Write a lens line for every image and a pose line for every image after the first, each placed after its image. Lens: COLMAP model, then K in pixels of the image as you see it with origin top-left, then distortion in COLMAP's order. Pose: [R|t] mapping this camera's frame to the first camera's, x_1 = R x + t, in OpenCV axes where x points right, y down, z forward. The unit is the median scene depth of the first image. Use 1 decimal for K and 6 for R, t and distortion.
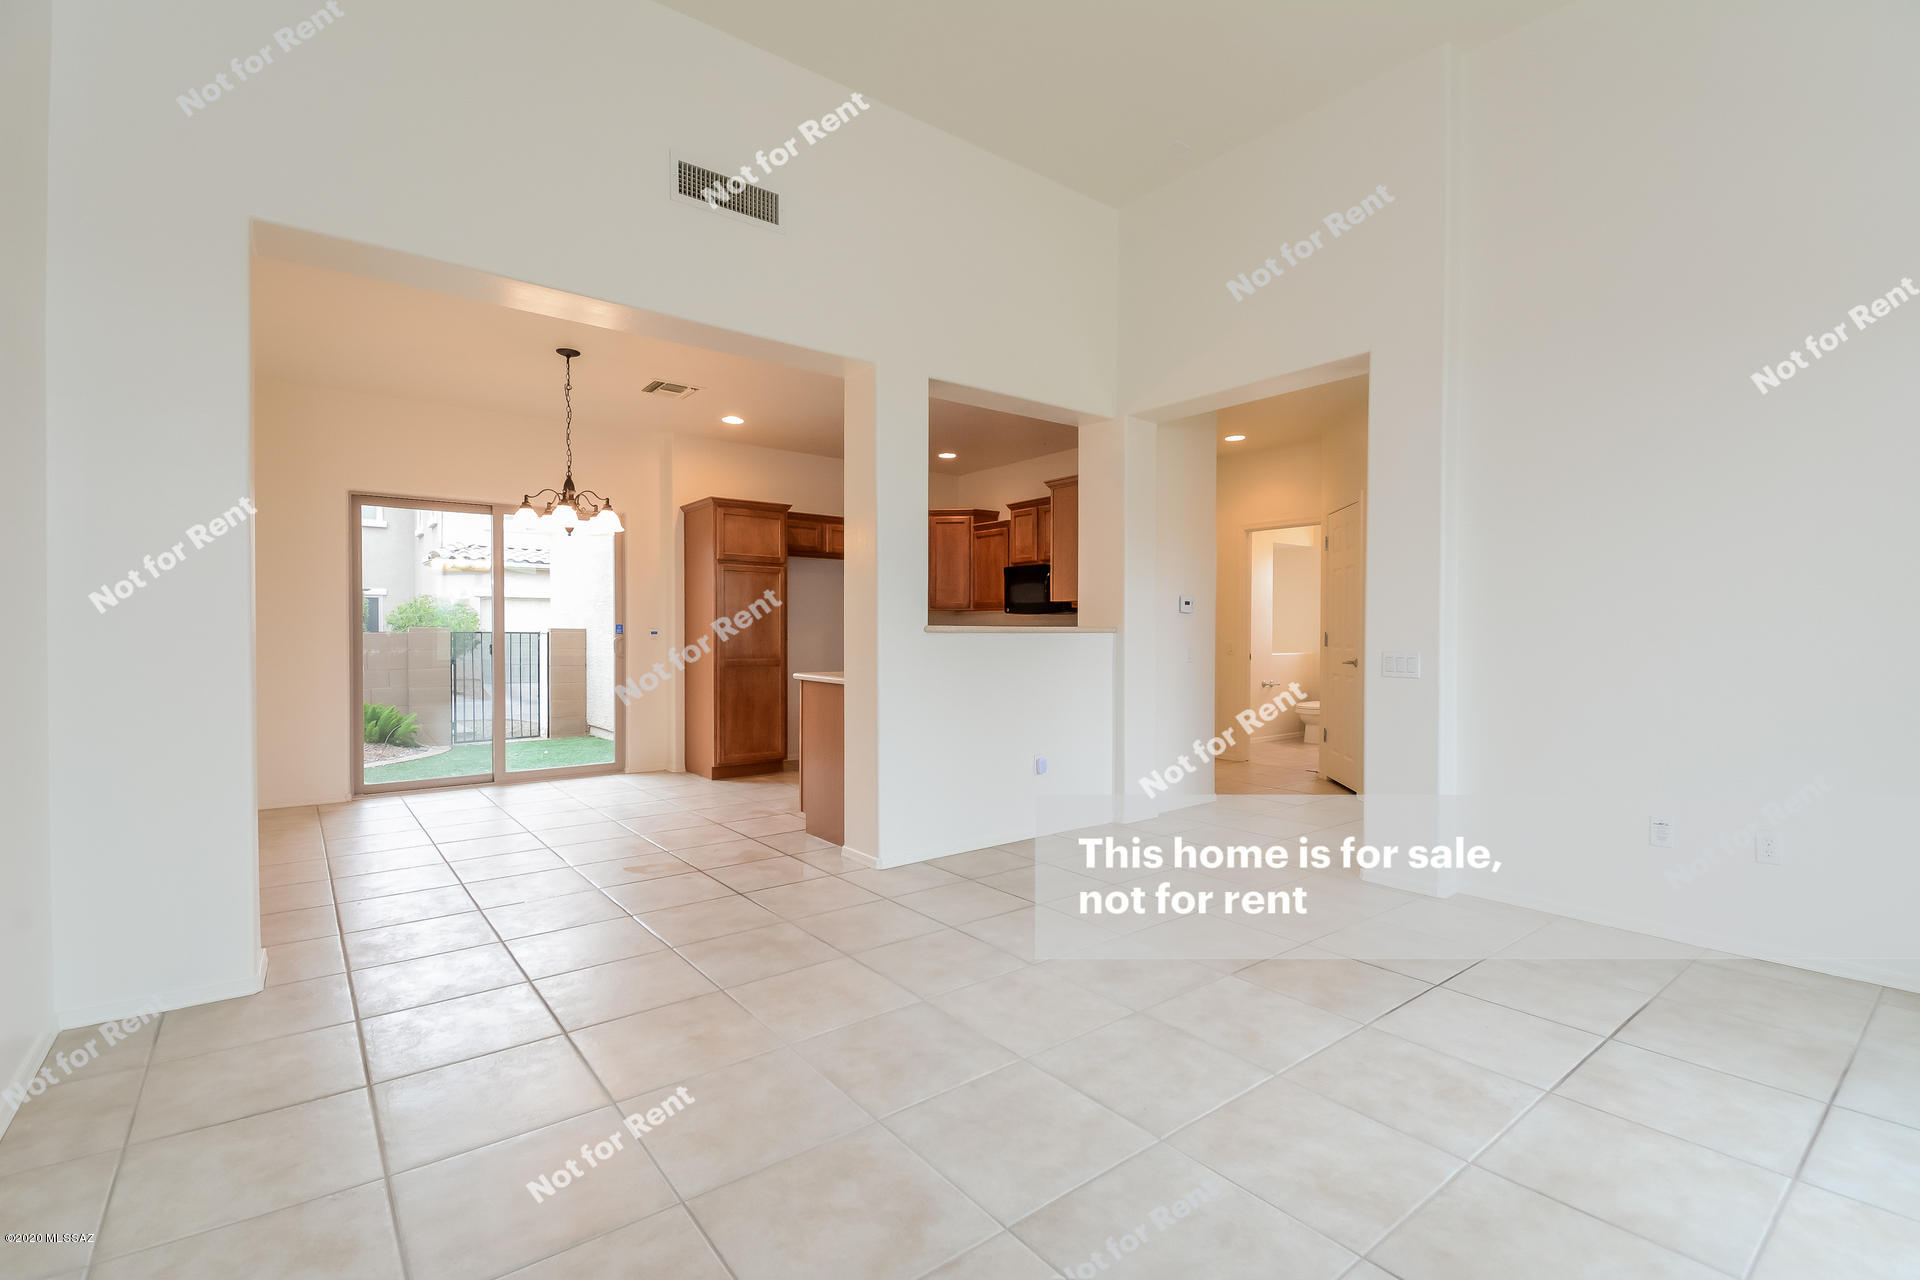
lens RADIAL K [[854.2, 0, 972.1], [0, 854.2, 636.7], [0, 0, 1]] dist [0.031540, -0.005701]
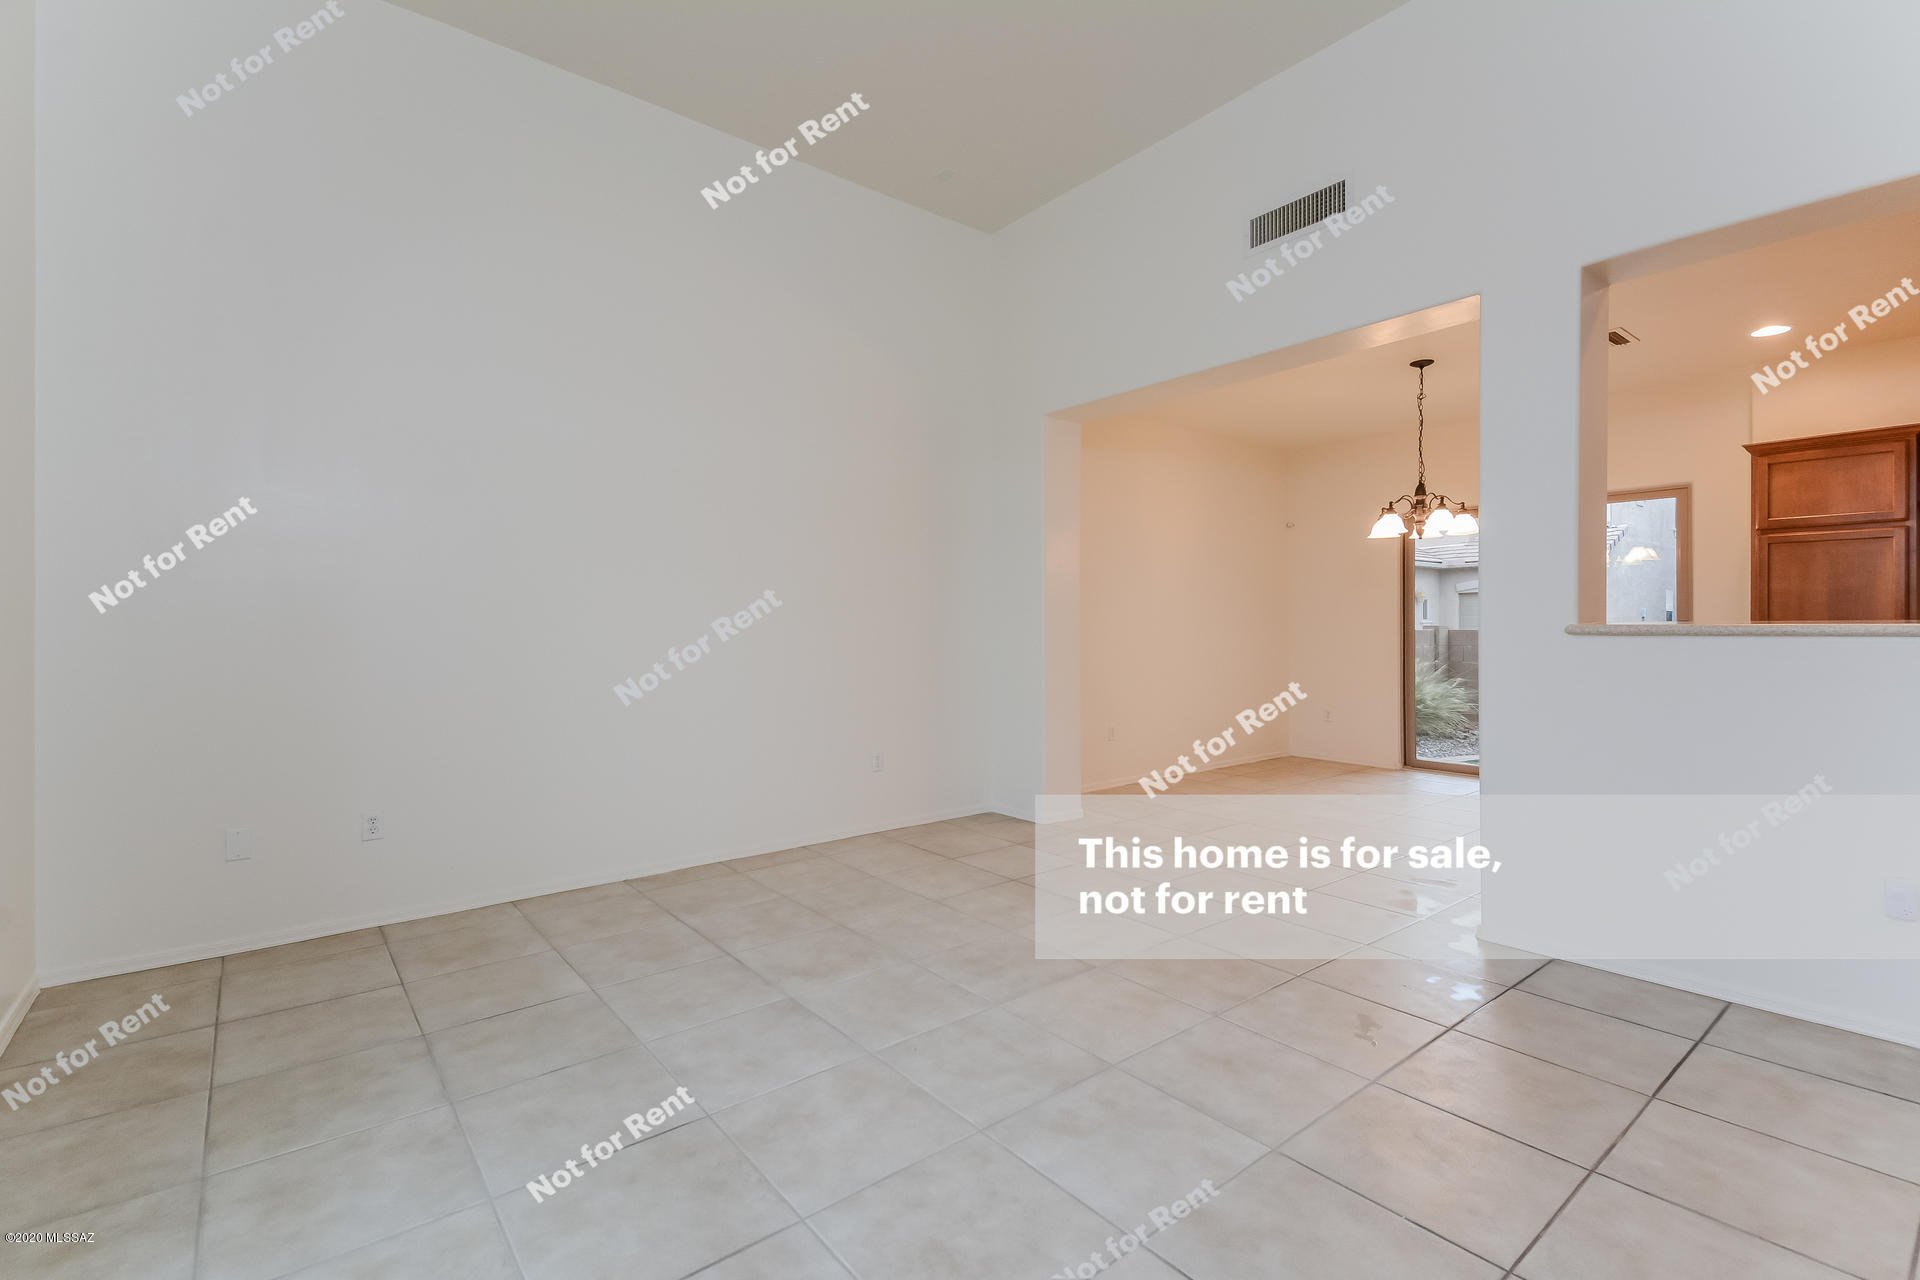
lens RADIAL K [[854.2, 0, 972.0], [0, 854.2, 626.3], [0, 0, 1]] dist [0.031540, -0.005701]
pose [[0.017777, -0.003985, -0.999834, 0.484536], [-0.002858, 0.999988, -0.004036, -0.005130], [0.999838, 0.002930, 0.017765, 0.376789]]
